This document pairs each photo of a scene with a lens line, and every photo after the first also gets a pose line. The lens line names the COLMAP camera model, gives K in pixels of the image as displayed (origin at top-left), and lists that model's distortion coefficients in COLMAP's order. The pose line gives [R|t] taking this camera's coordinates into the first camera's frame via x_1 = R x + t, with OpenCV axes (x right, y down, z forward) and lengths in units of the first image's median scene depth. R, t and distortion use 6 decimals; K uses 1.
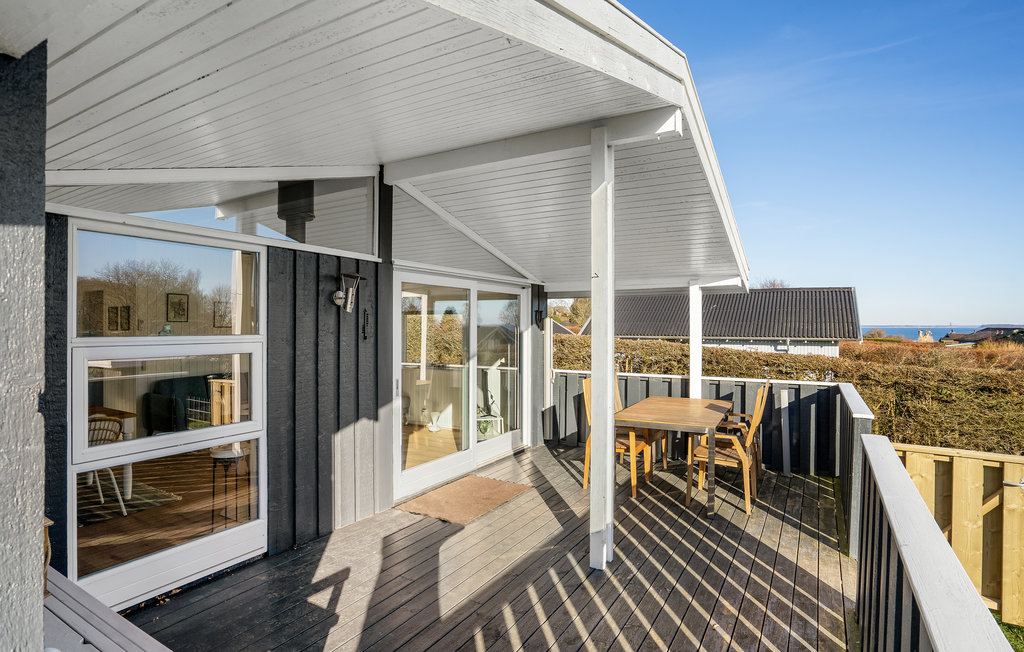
lens RADIAL K [[510.1, 0, 512.0], [0, 510.1, 326.0], [0, 0, 1]] dist [-0.000469, -0.000065]
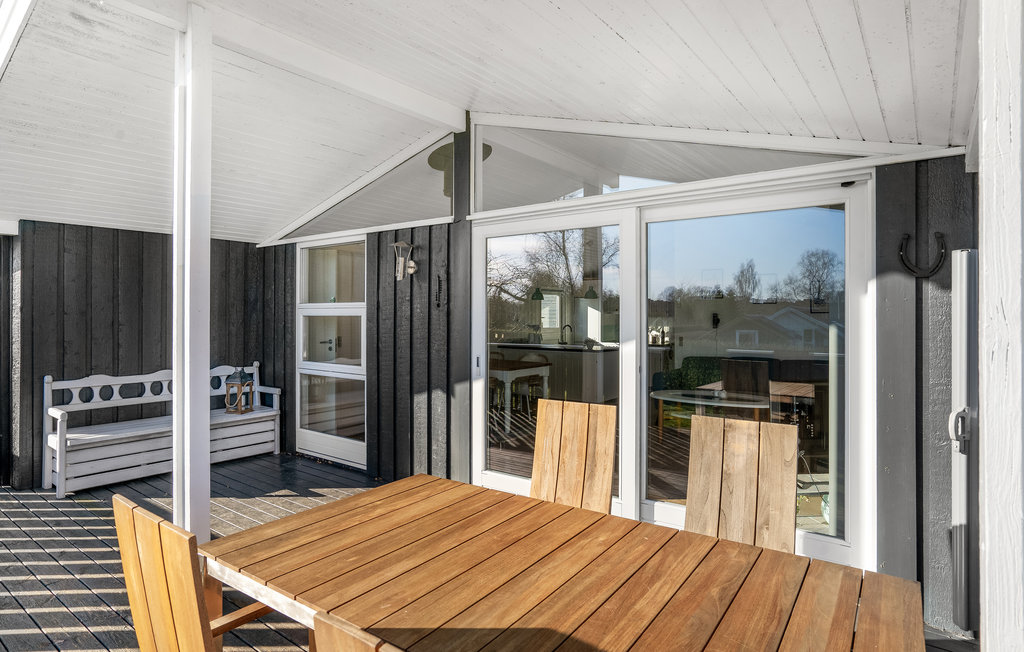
lens RADIAL K [[582.2, 0, 512.0], [0, 582.2, 326.0], [0, 0, 1]] dist [0.000438, 0.000080]
pose [[-0.098717, 0.000202, -0.995115, 0.720830], [-0.012158, 0.999925, 0.001409, 0.054027], [0.995041, 0.012237, -0.098707, 1.149378]]
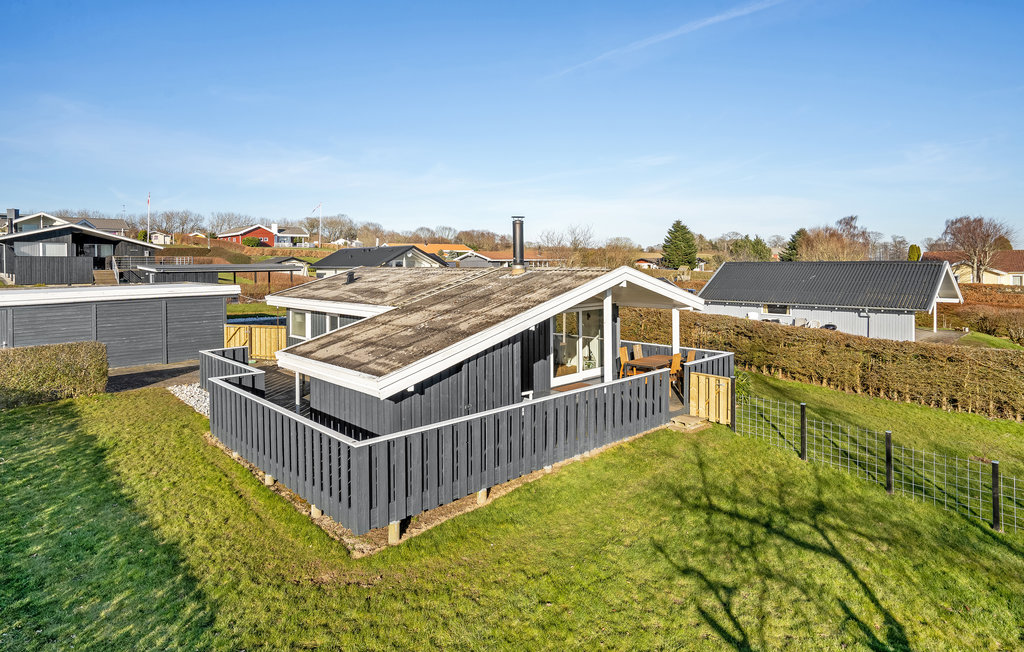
lens RADIAL K [[582.2, 0, 512.0], [0, 582.2, 326.0], [0, 0, 1]] dist [0.000438, 0.000080]
pose [[0.959237, 0.015796, -0.282161, 0.518669], [0.015462, 0.994008, 0.108211, -0.394710], [0.282180, -0.108163, 0.953245, -2.335120]]
